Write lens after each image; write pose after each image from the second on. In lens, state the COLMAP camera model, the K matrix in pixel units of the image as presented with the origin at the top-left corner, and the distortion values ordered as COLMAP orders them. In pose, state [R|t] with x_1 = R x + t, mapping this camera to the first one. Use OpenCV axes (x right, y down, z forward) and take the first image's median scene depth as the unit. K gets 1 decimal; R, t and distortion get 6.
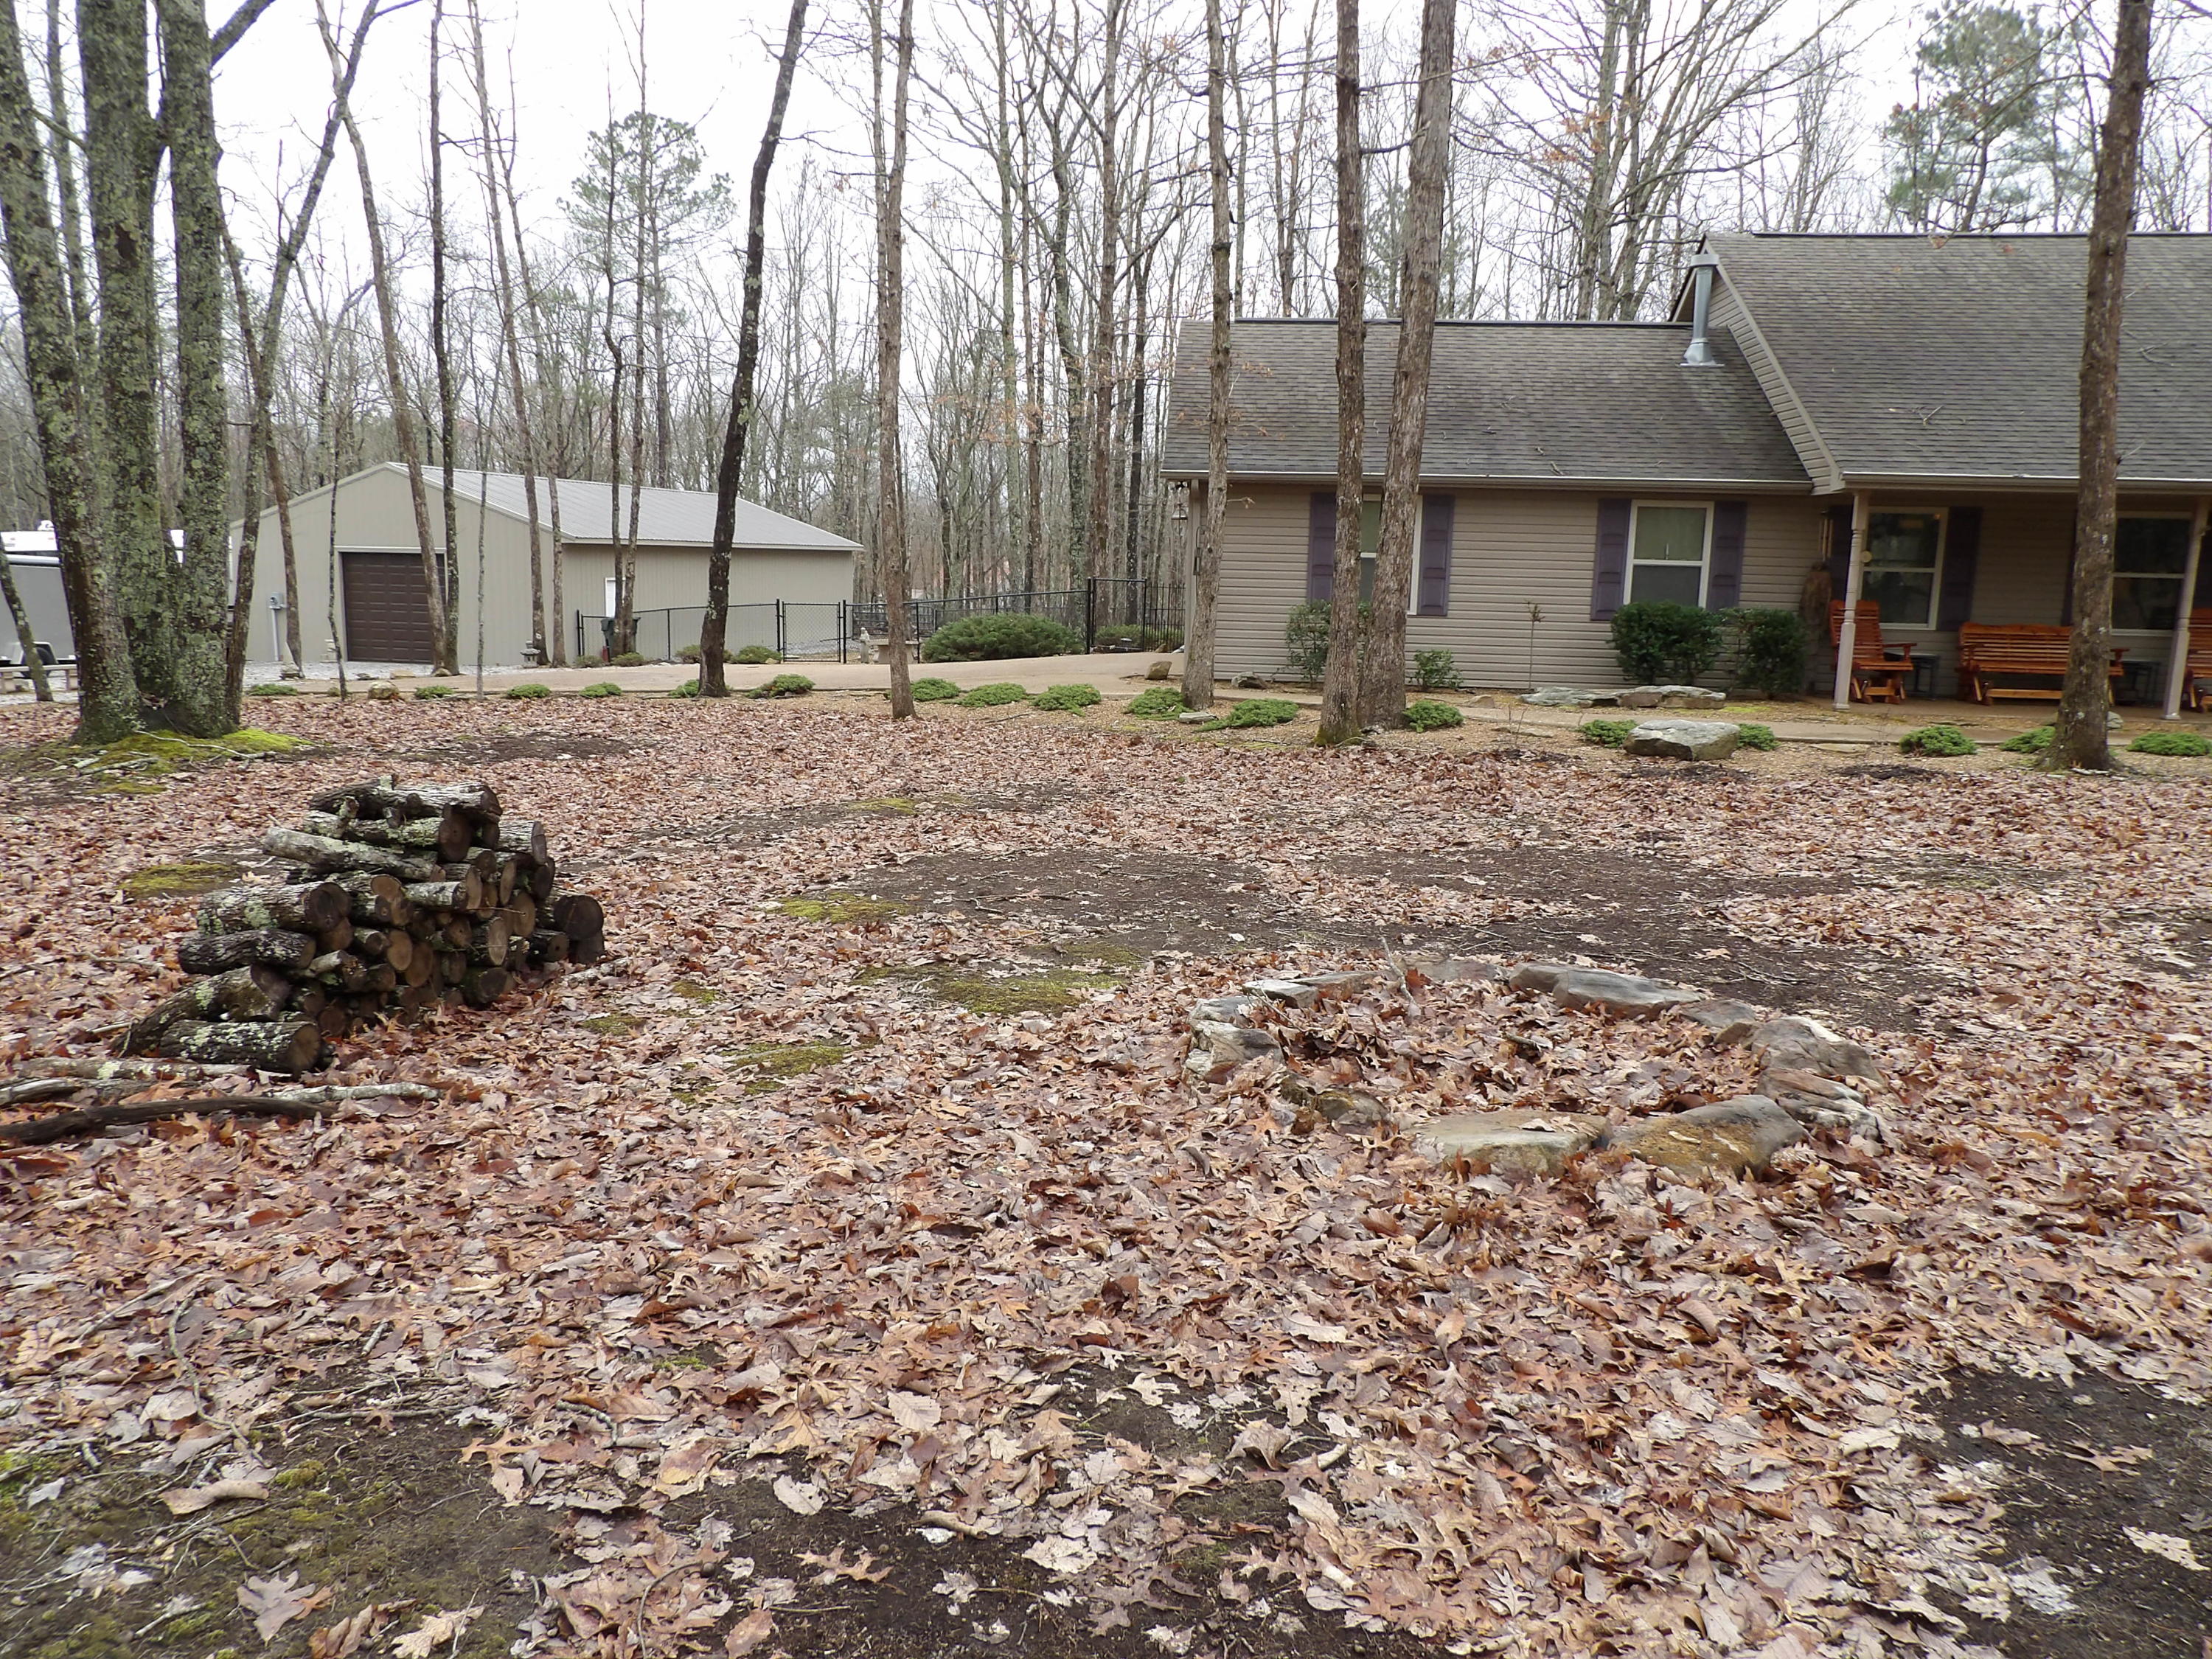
lens RADIAL K [[1599.0, 0, 1102.7], [0, 1599.0, 821.1], [0, 0, 1]] dist [-0.029179, 0.044291]
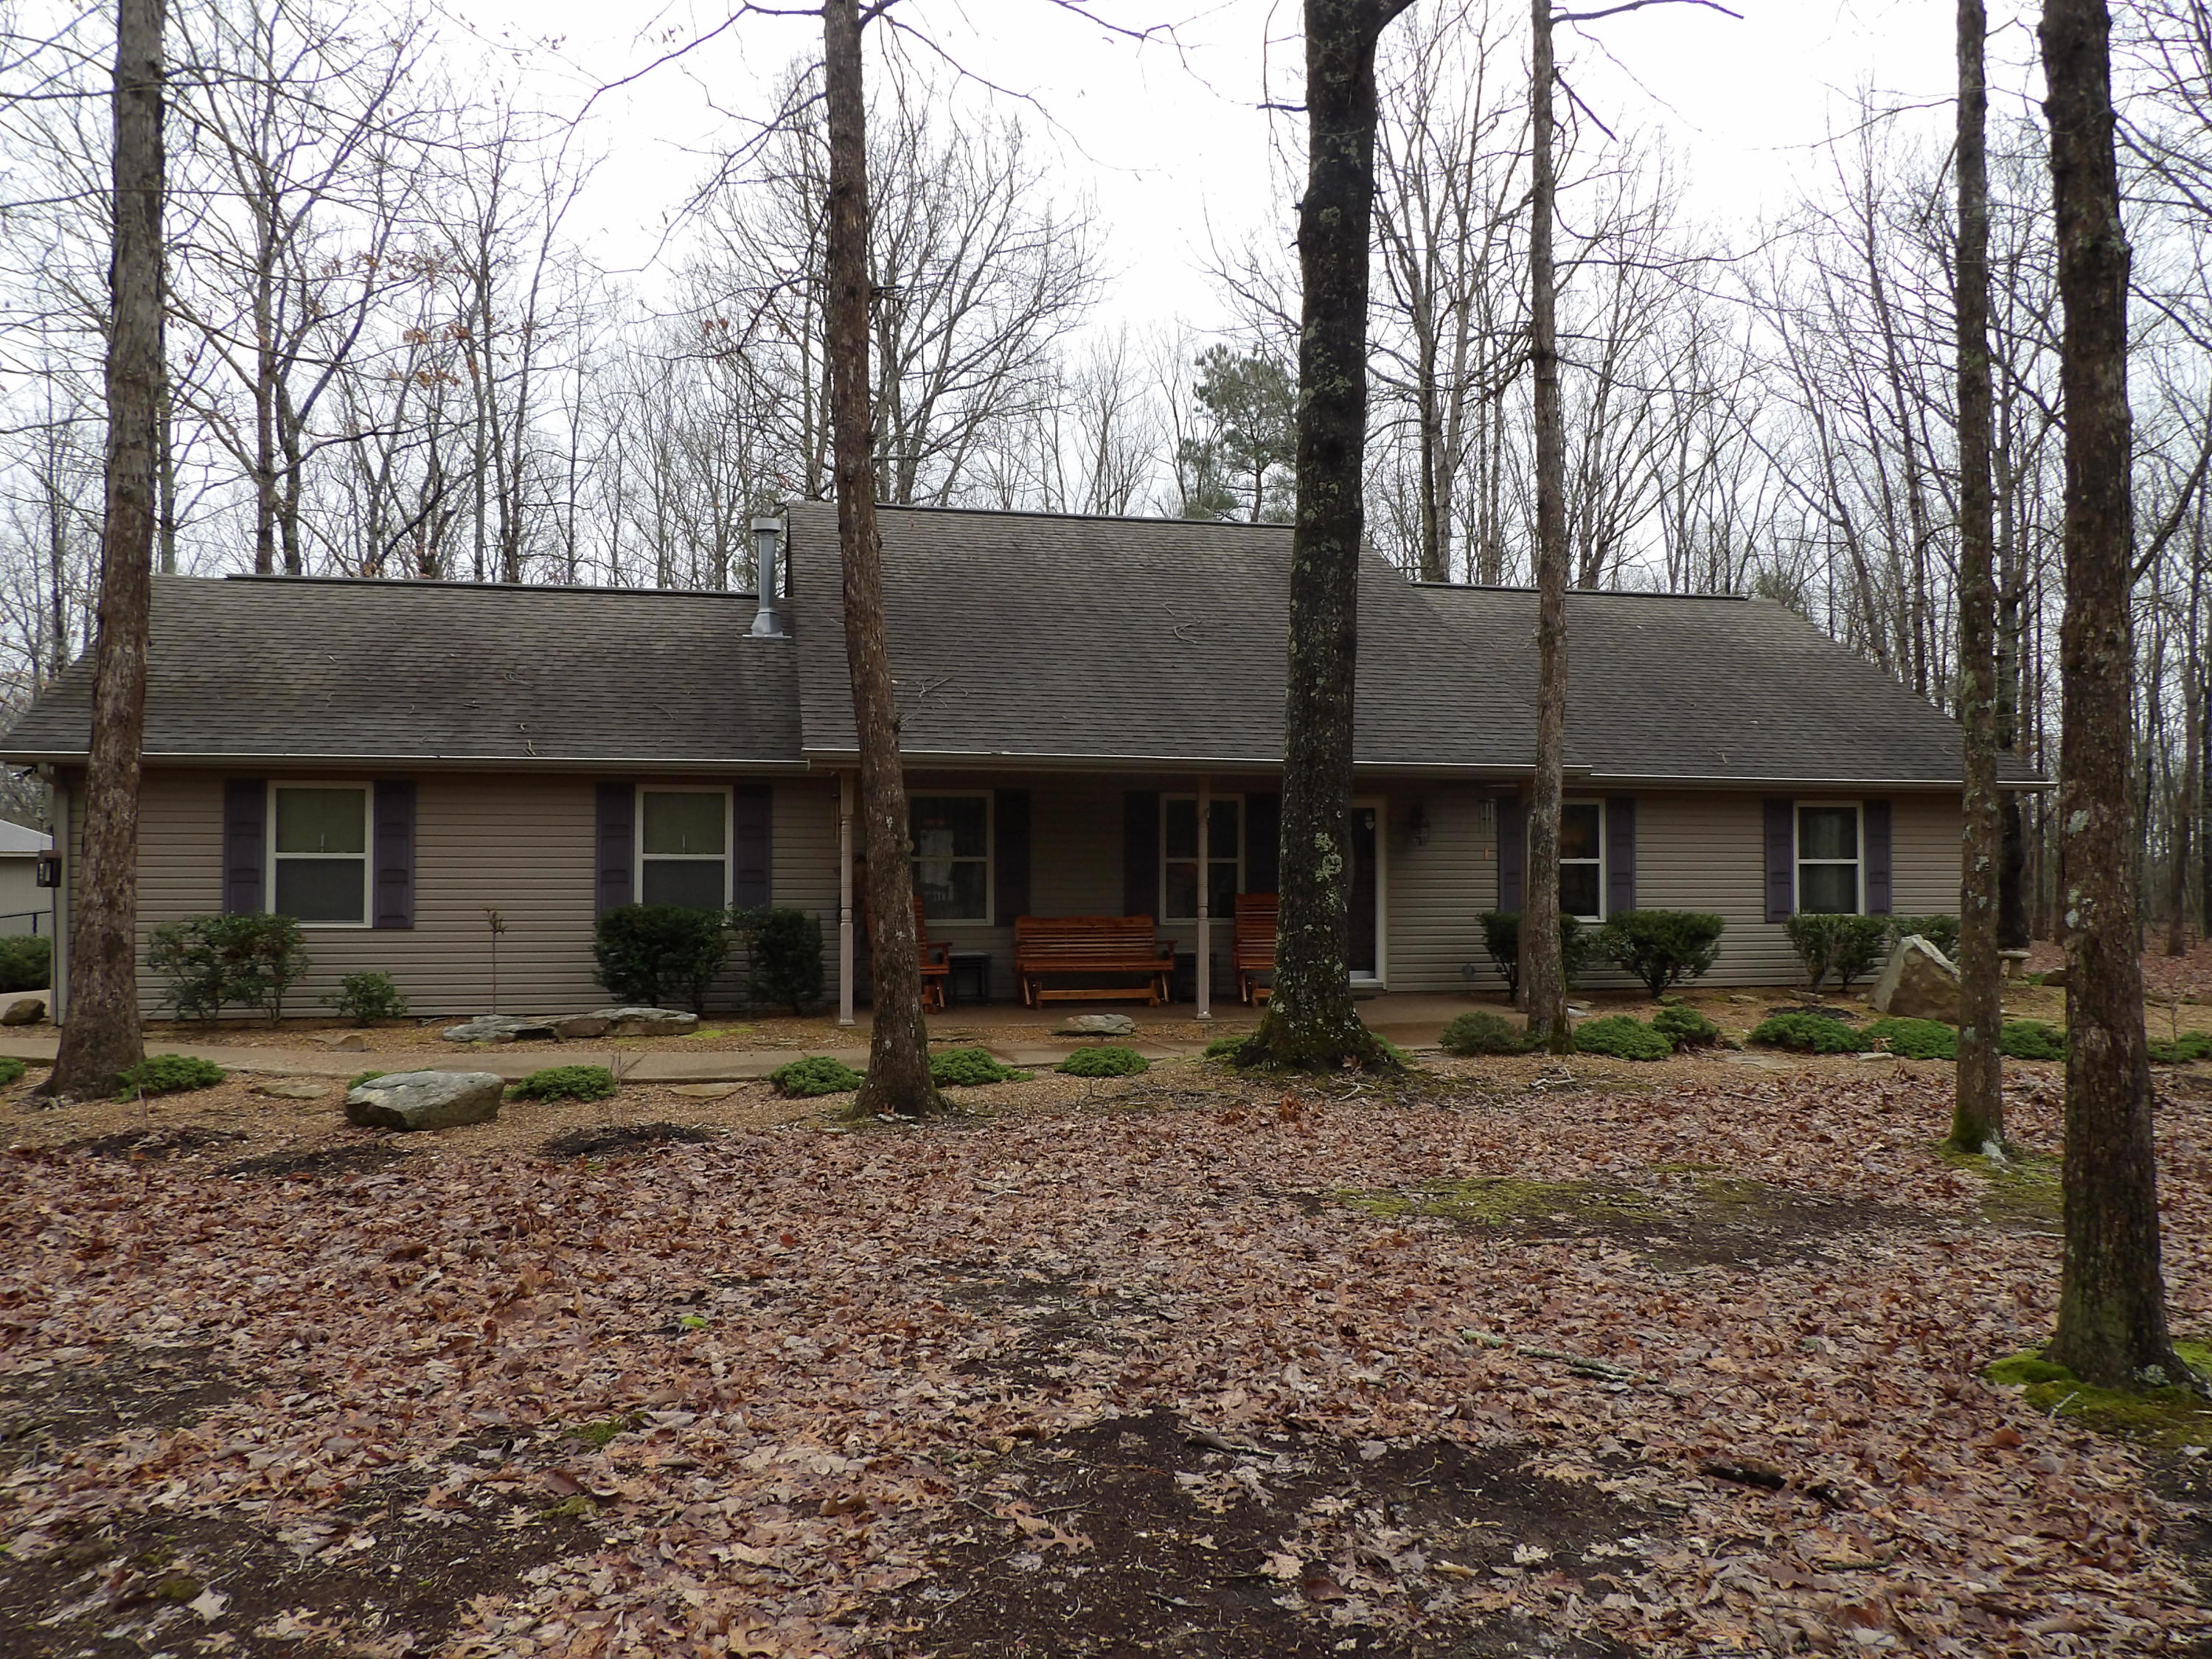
lens RADIAL K [[1599.0, 0, 1102.5], [0, 1599.0, 840.1], [0, 0, 1]] dist [-0.029179, 0.044291]
pose [[0.955786, -0.016202, 0.293615, 0.324374], [0.065707, 0.985002, -0.159539, -0.021938], [-0.286627, 0.171778, 0.942516, 0.140805]]
